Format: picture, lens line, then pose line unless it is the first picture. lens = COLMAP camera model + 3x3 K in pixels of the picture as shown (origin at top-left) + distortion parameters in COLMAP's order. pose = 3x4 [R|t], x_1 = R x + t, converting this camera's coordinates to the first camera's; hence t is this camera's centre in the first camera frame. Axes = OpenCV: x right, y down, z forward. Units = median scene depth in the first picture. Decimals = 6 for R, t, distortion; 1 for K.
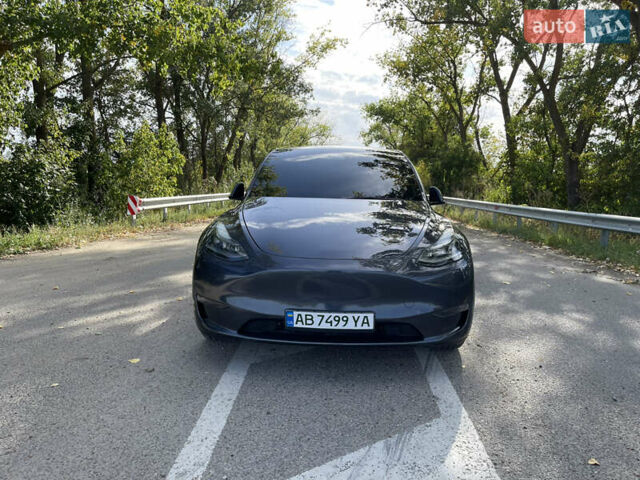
lens RADIAL K [[490.8, 0, 320.1], [0, 490.8, 244.7], [0, 0, 1]] dist [0.087258, -0.108675]
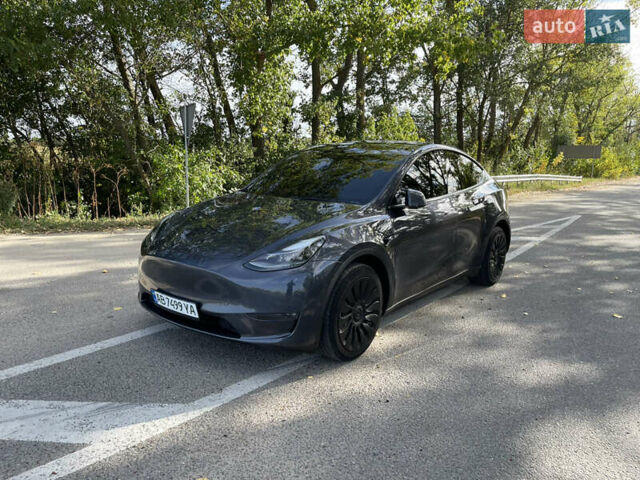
lens RADIAL K [[490.8, 0, 320.1], [0, 490.8, 244.7], [0, 0, 1]] dist [0.087258, -0.108675]
pose [[0.801564, 0.112546, -0.587221, 1.080368], [-0.086061, 0.993615, 0.072961, -0.113158], [0.591683, -0.007947, 0.806132, 0.279264]]
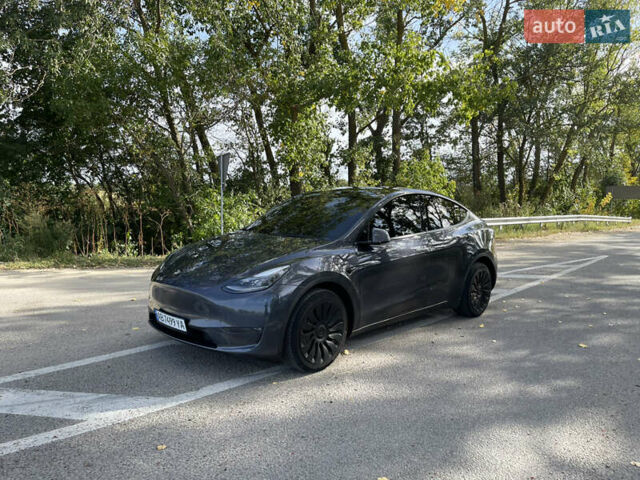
lens RADIAL K [[490.8, 0, 320.1], [0, 490.8, 244.7], [0, 0, 1]] dist [0.087258, -0.108675]
pose [[0.737055, 0.065187, -0.672682, 1.443925], [-0.088995, 0.996032, -0.000990, -0.115080], [0.669948, 0.060595, 0.739931, 0.228349]]
